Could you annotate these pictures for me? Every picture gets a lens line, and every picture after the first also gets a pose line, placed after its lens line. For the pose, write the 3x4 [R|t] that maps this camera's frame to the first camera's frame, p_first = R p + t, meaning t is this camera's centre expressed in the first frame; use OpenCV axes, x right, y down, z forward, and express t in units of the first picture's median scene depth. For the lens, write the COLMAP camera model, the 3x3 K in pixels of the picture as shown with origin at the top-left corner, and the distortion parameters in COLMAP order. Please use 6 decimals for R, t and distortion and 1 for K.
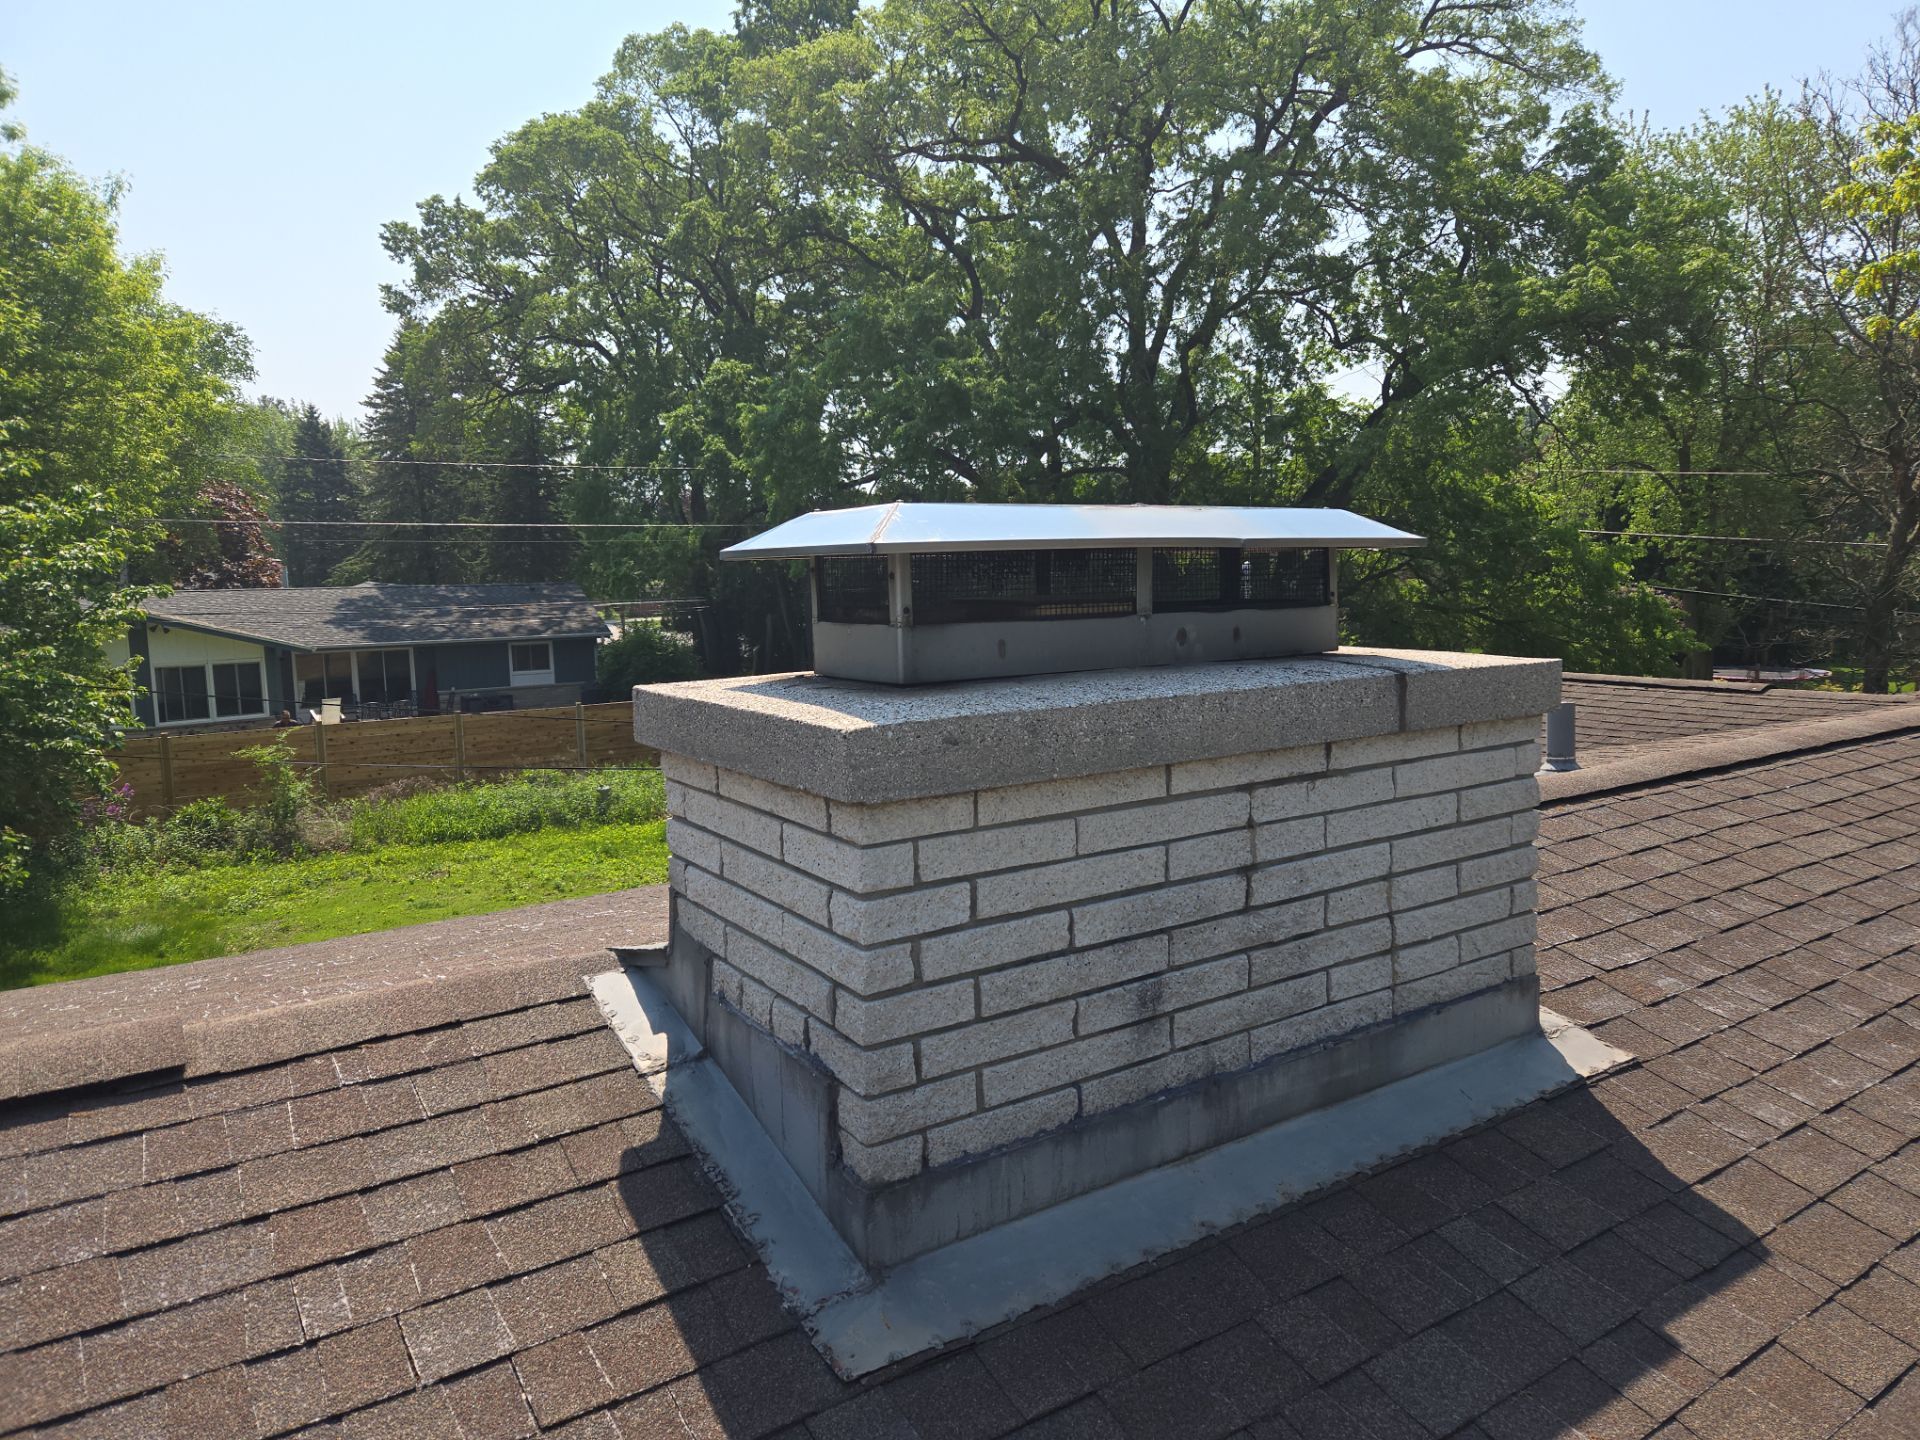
lens RADIAL K [[1210.2, 0, 950.5], [0, 1210.2, 734.5], [0, 0, 1]] dist [0.024906, -0.013766]
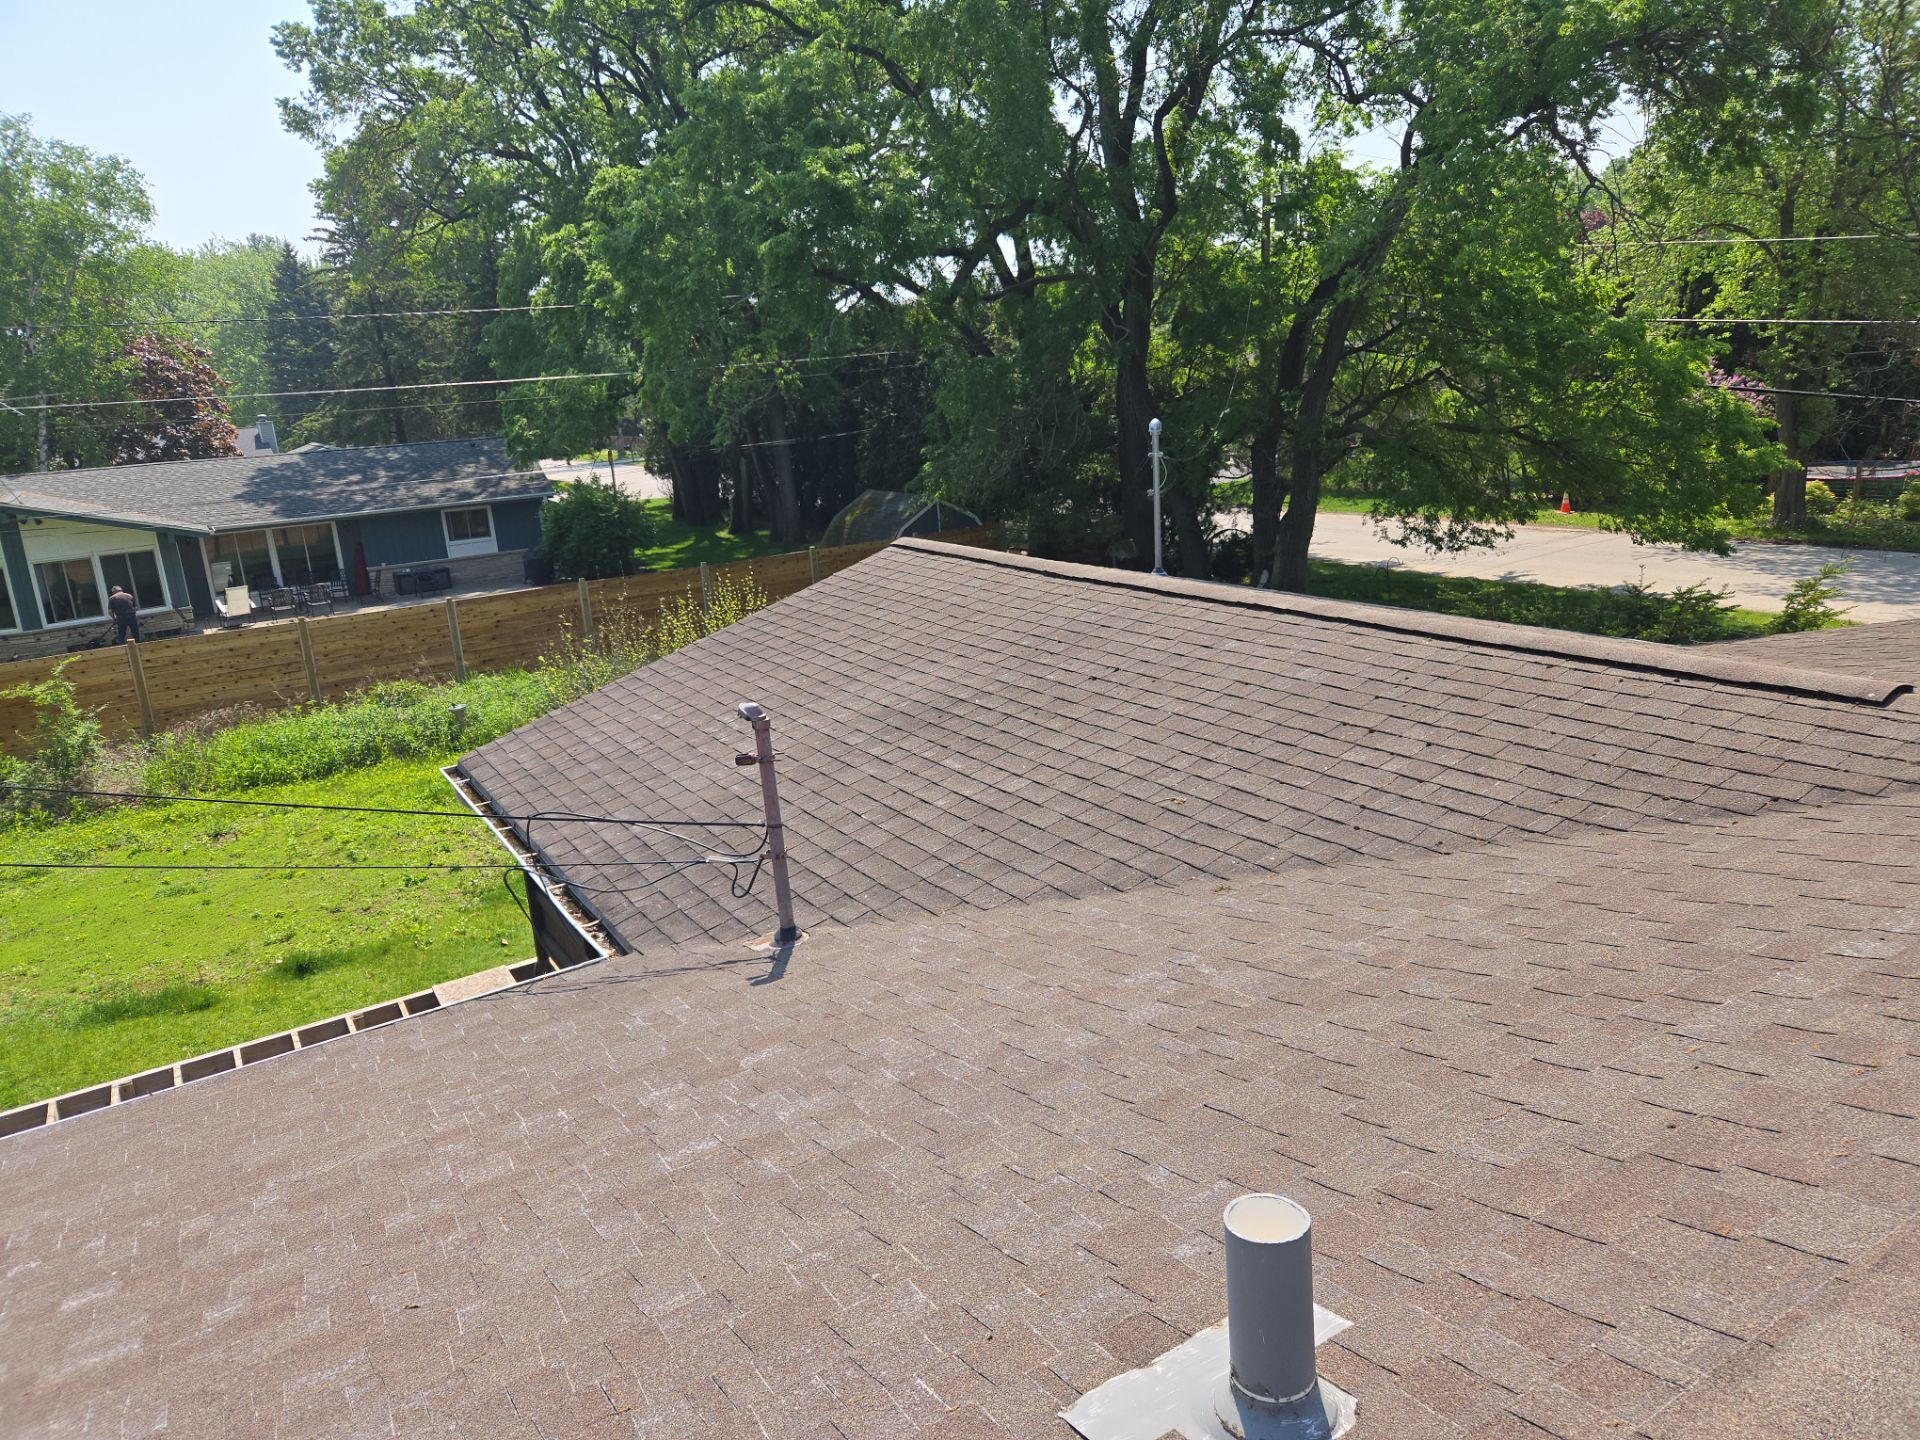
lens RADIAL K [[1210.2, 0, 951.2], [0, 1210.2, 734.1], [0, 0, 1]] dist [0.024906, -0.013766]
pose [[0.997924, -0.039656, -0.050737, 0.069935], [0.046742, 0.988013, 0.147125, -0.031209], [0.044295, -0.149192, 0.987816, 0.111833]]
